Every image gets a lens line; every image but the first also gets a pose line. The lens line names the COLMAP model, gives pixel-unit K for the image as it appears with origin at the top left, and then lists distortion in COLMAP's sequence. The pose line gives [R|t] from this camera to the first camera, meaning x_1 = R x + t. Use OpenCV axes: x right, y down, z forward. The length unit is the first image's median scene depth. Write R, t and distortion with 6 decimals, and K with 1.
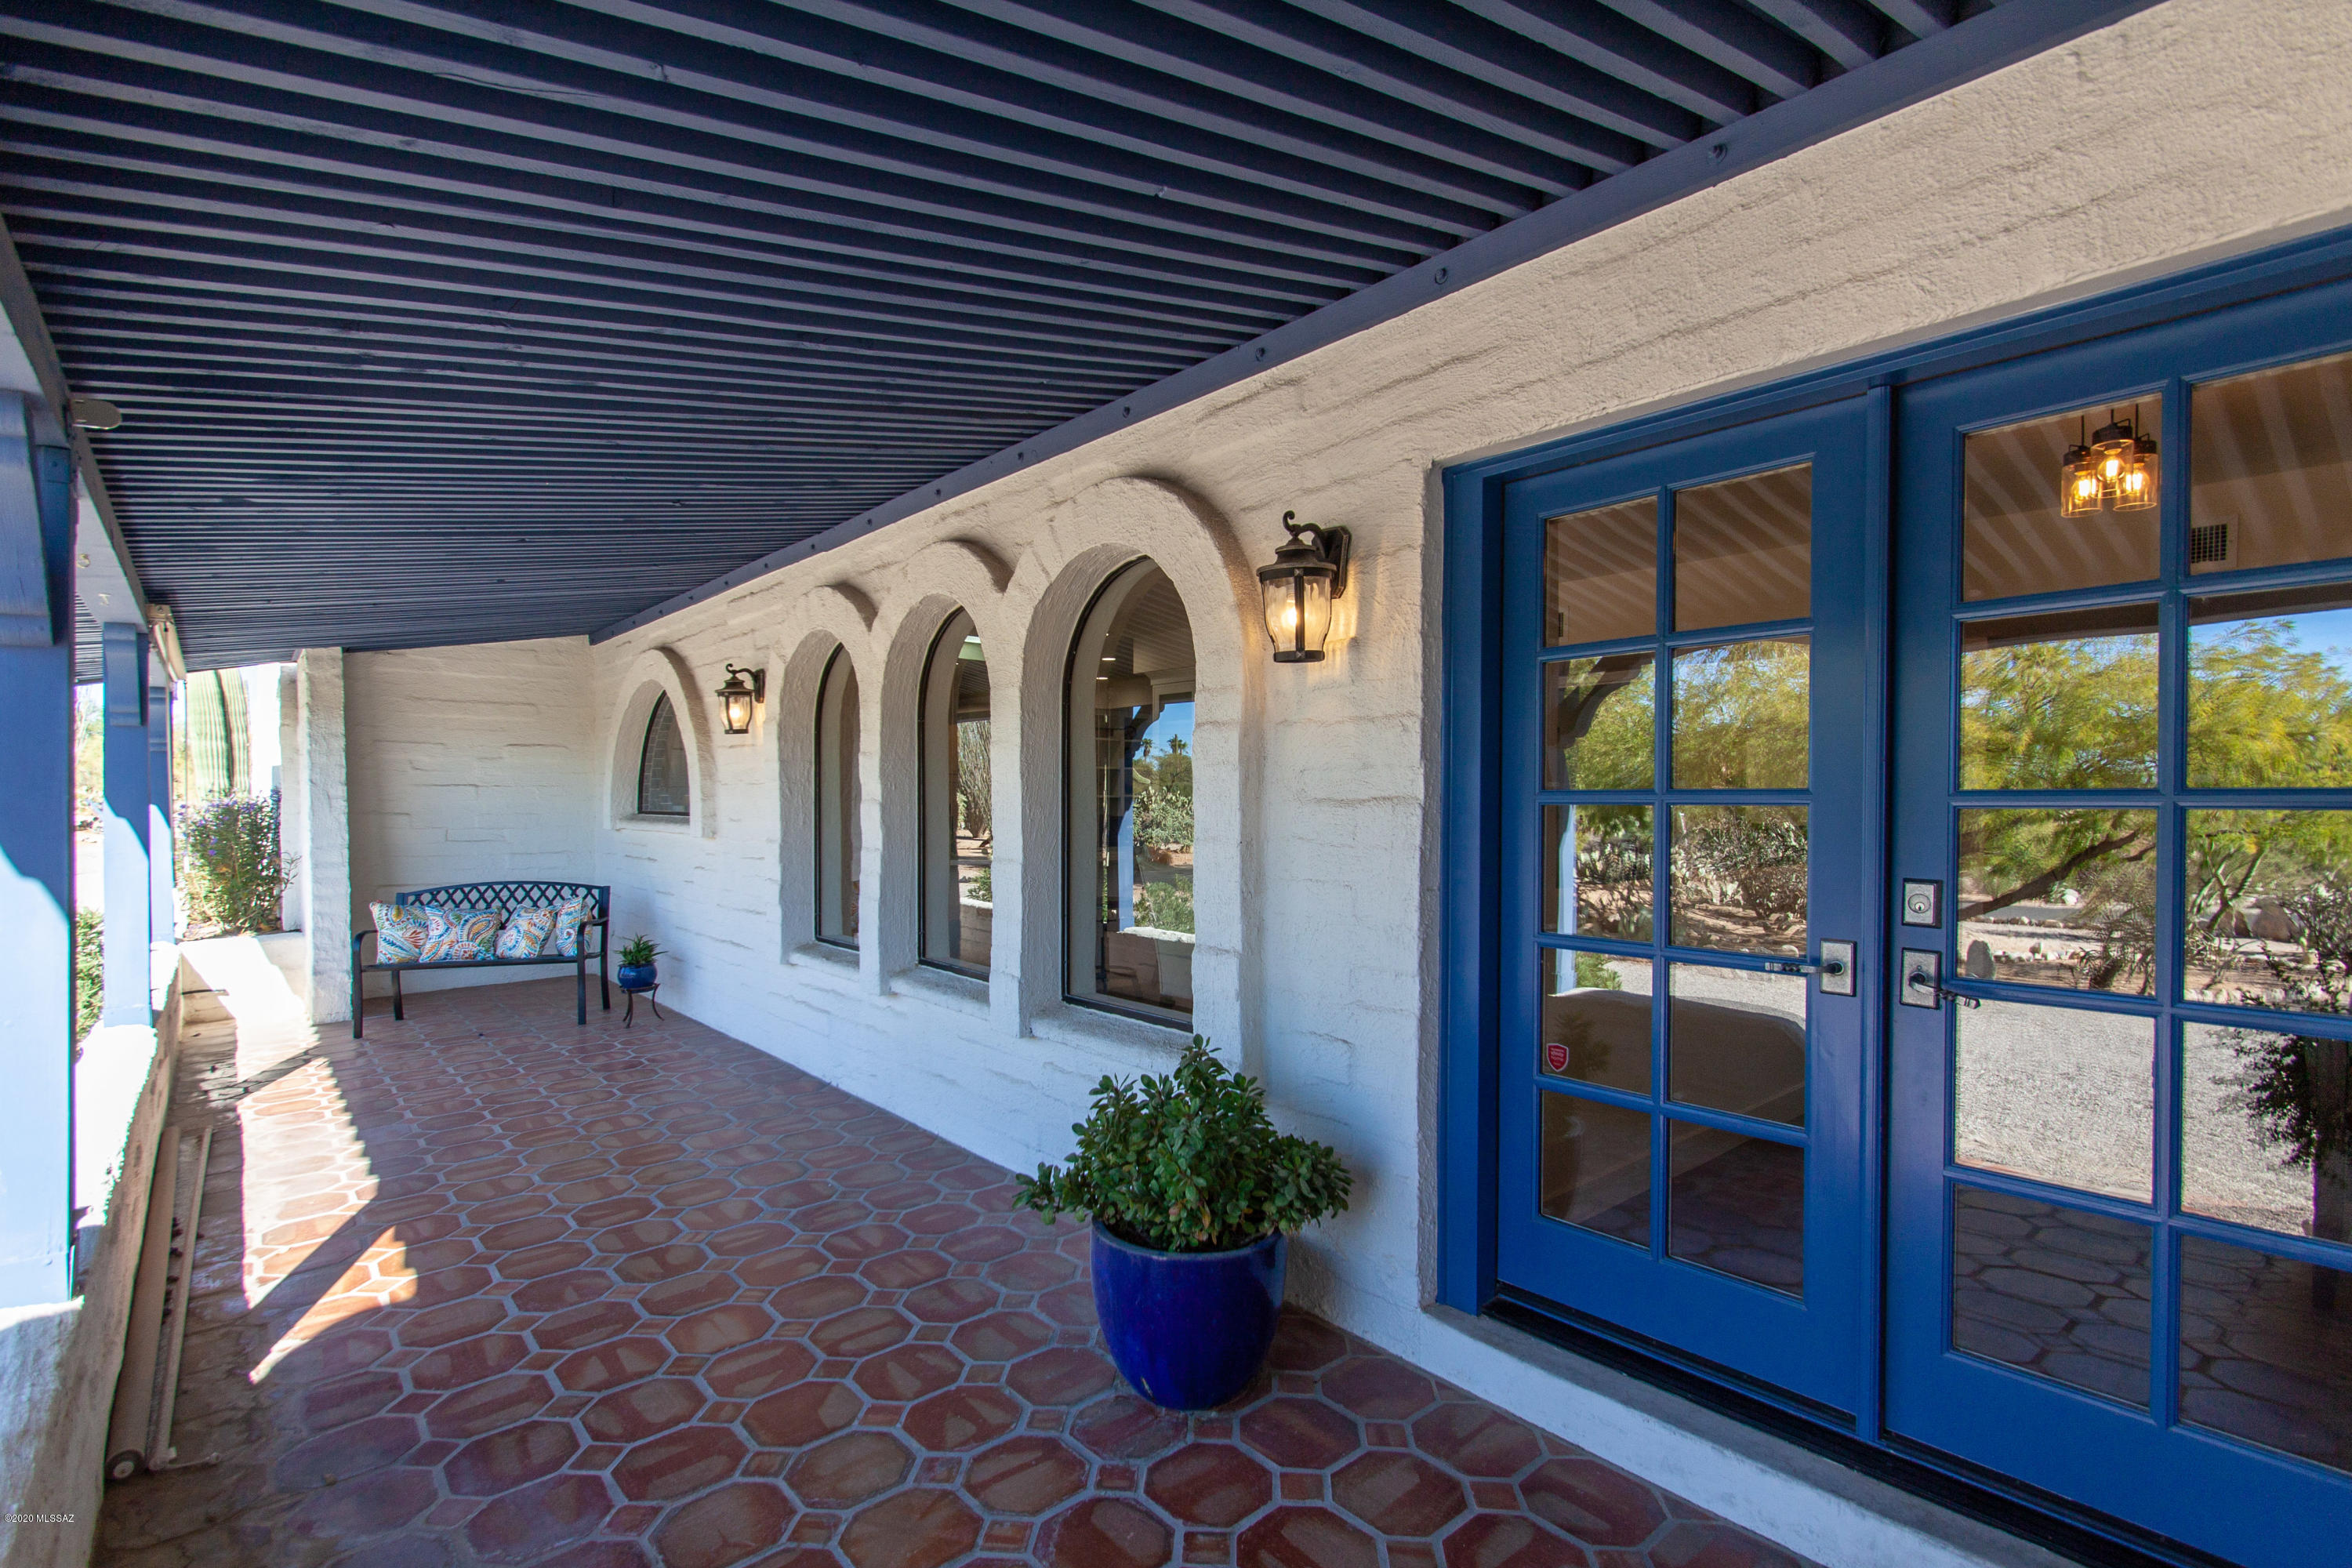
lens RADIAL K [[1102.4, 0, 1147.9], [0, 1102.4, 817.8], [0, 0, 1]] dist [0.017326, -0.021458]
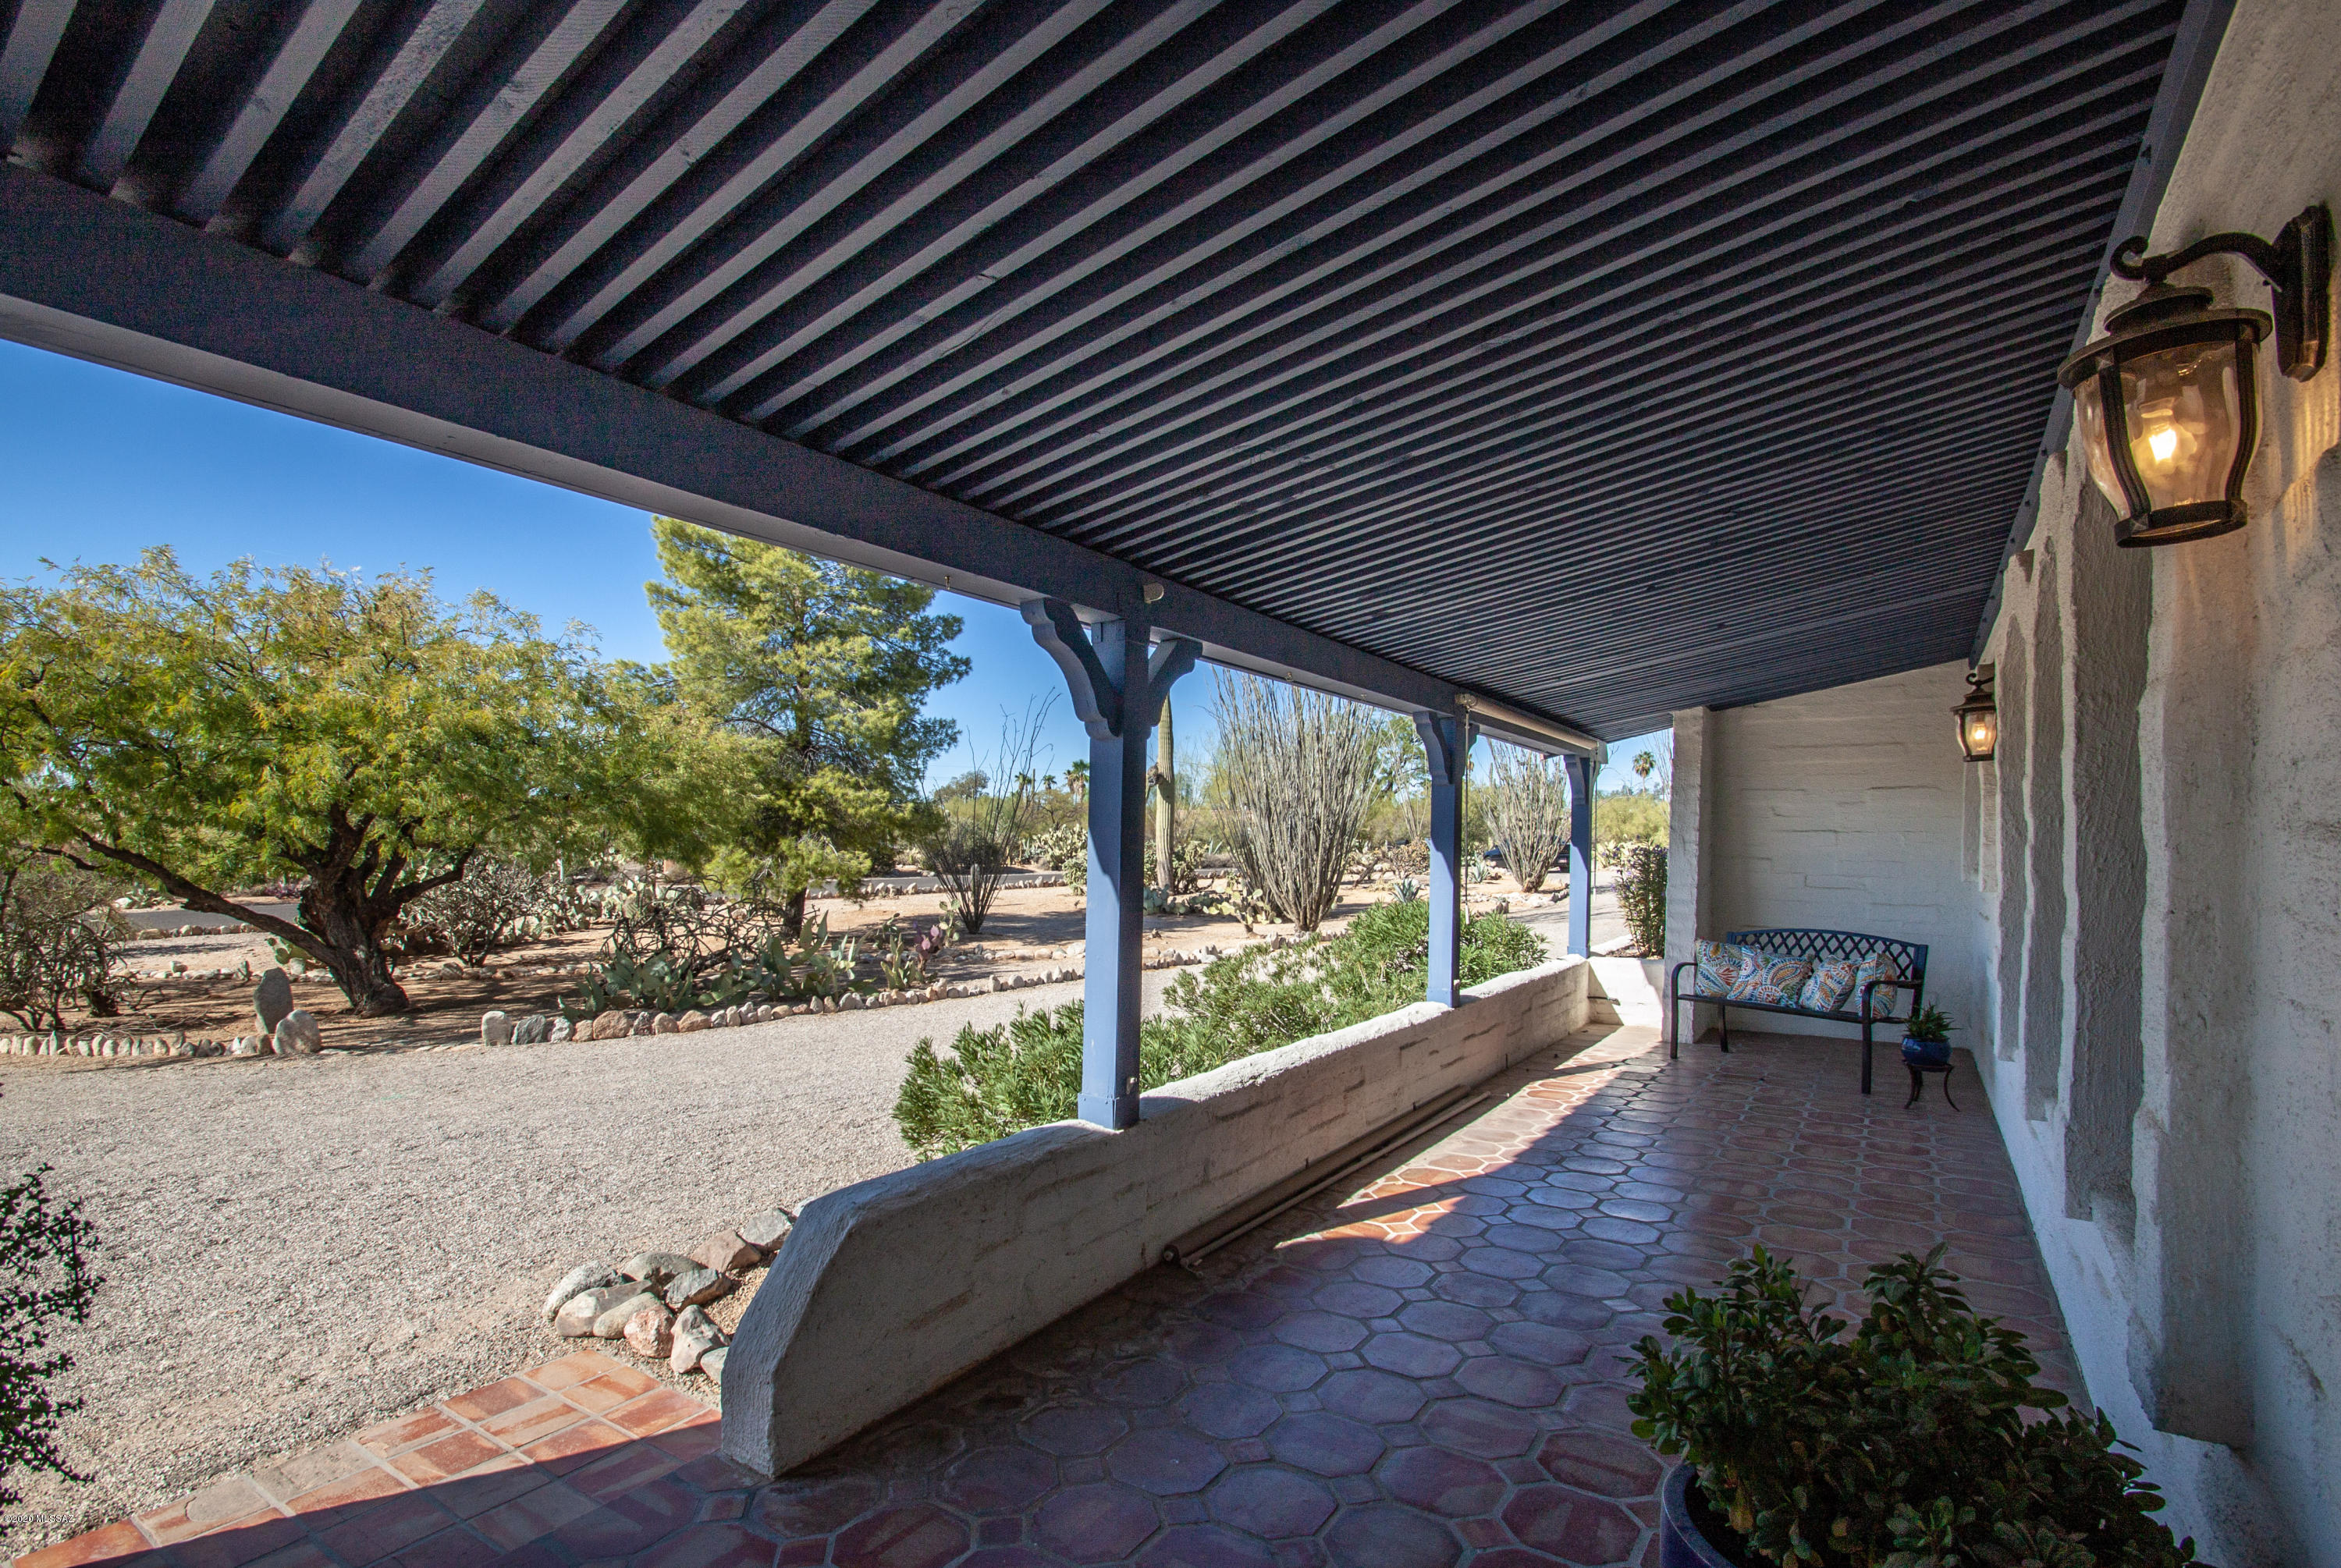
lens RADIAL K [[1097.0, 0, 1142.5], [0, 1097.0, 817.6], [0, 0, 1]] dist [0.017326, -0.021458]
pose [[0.258003, -0.016808, -0.965998, 0.202289], [-0.032712, 0.999123, -0.026121, 0.004741], [0.965590, 0.038339, 0.257227, 0.189383]]
